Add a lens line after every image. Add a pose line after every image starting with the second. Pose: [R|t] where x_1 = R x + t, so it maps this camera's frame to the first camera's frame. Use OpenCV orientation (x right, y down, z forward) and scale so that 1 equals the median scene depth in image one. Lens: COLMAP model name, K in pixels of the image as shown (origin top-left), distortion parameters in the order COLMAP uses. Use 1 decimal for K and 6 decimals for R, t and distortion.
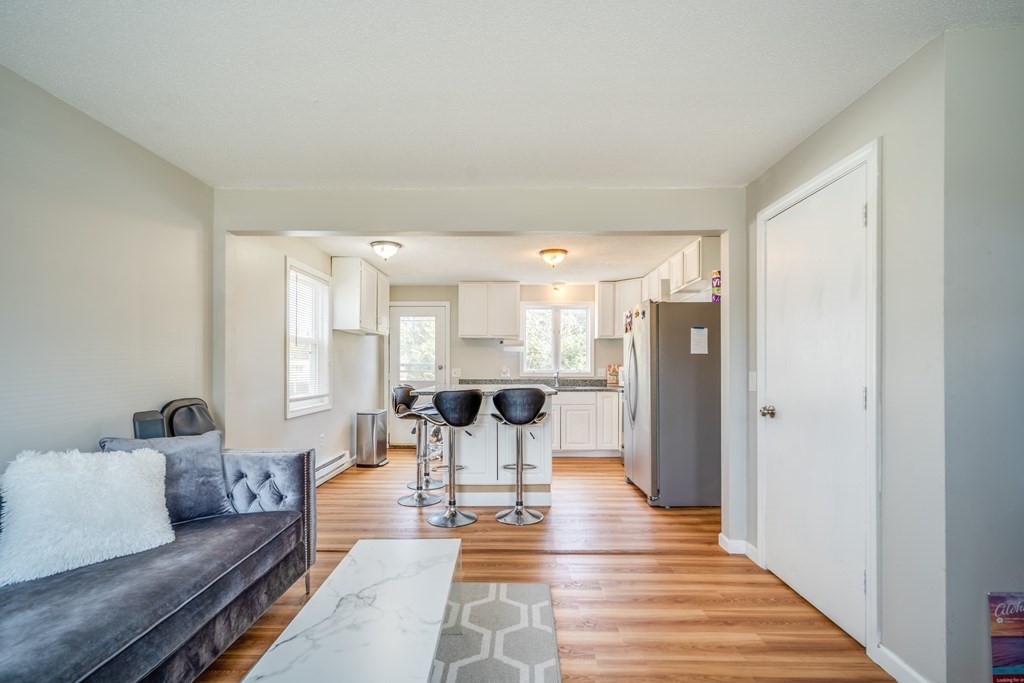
lens RADIAL K [[449.7, 0, 508.0], [0, 449.7, 363.1], [0, 0, 1]] dist [0.000329, 0.000082]
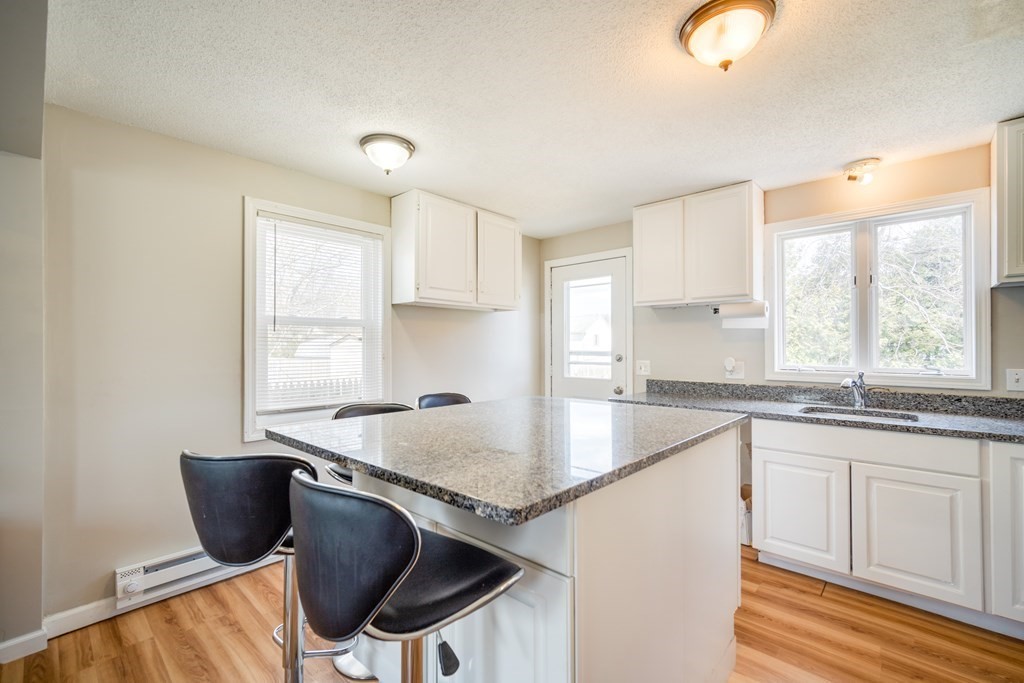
lens RADIAL K [[441.1, 0, 512.0], [0, 441.1, 341.5], [0, 0, 1]] dist [-0.002315, 0.000032]
pose [[0.744250, -0.009594, -0.667832, 0.201890], [0.006573, 0.999954, -0.007040, -0.014051], [0.667869, 0.000850, 0.744278, 0.670820]]
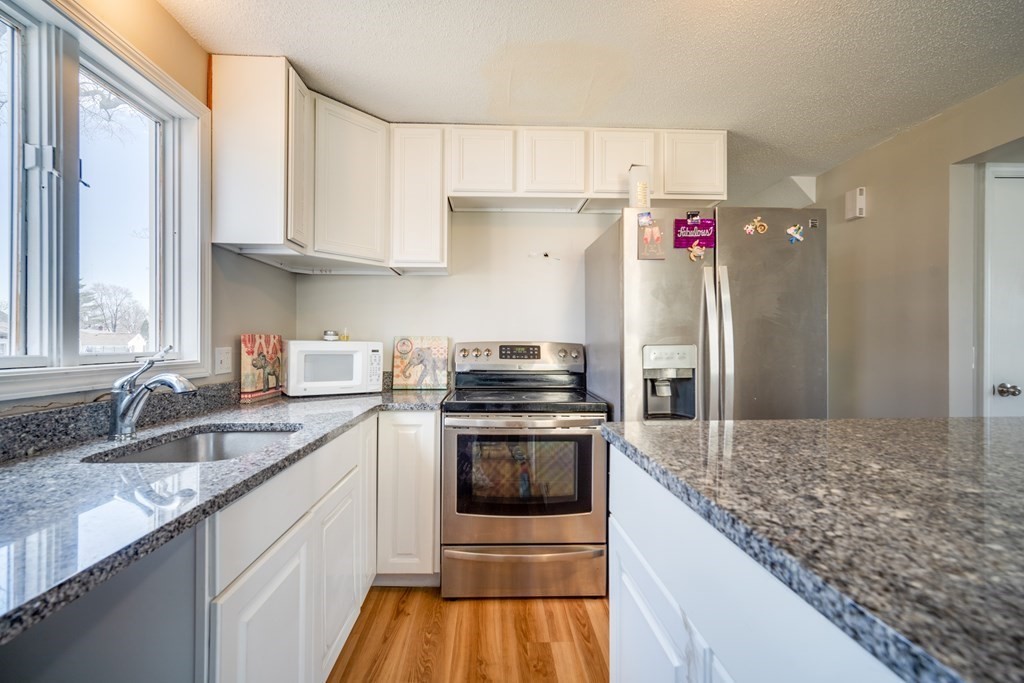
lens RADIAL K [[447.4, 0, 511.0], [0, 447.4, 347.5], [0, 0, 1]] dist [0.000175, 0.000269]
pose [[-0.054914, -0.009327, 0.998448, -0.146414], [-0.011567, 0.999895, 0.008705, 0.011768], [-0.998424, -0.011071, -0.055016, 1.189028]]
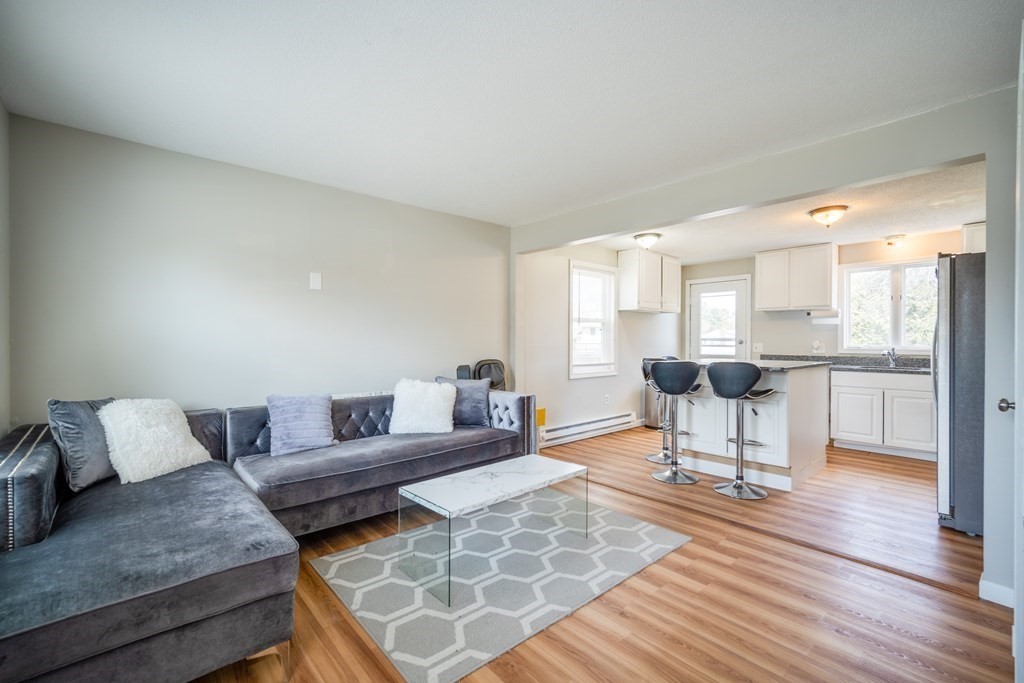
lens RADIAL K [[441.1, 0, 512.0], [0, 441.1, 341.5], [0, 0, 1]] dist [-0.002315, 0.000032]
pose [[0.675335, 0.004401, -0.737498, 0.323422], [0.002097, 0.999967, 0.007888, -0.000550], [0.737508, -0.006874, 0.675303, -0.027390]]
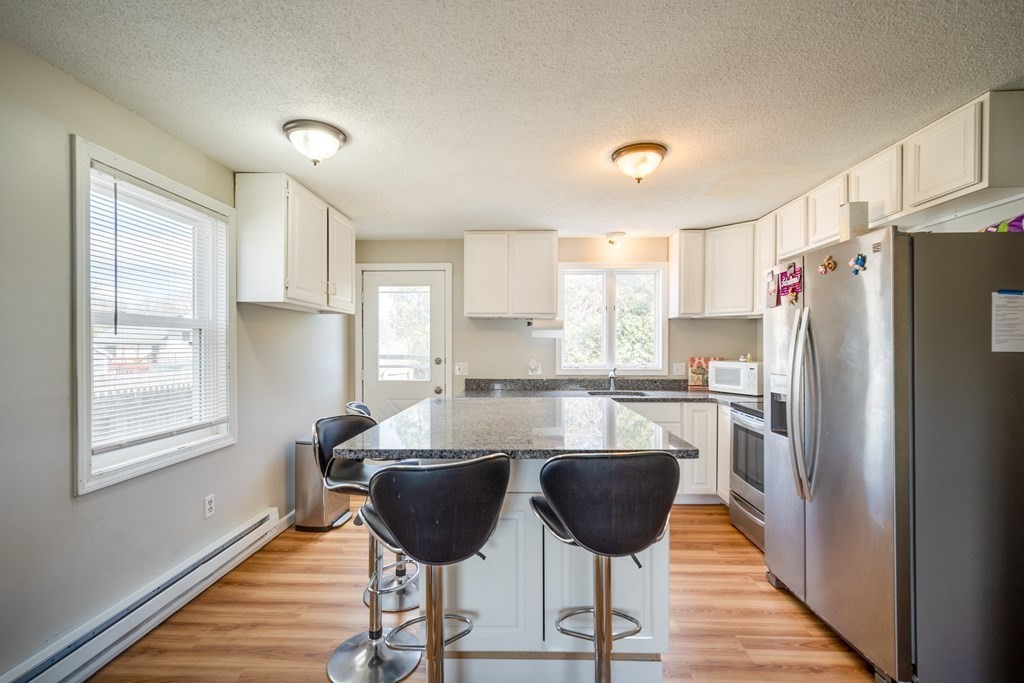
lens RADIAL K [[447.4, 0, 511.0], [0, 447.4, 347.5], [0, 0, 1]] dist [0.000175, 0.000269]
pose [[0.999795, -0.000612, -0.020252, -0.039057], [0.000808, 0.999953, 0.009680, -0.025207], [0.020245, -0.009694, 0.999748, 0.480356]]
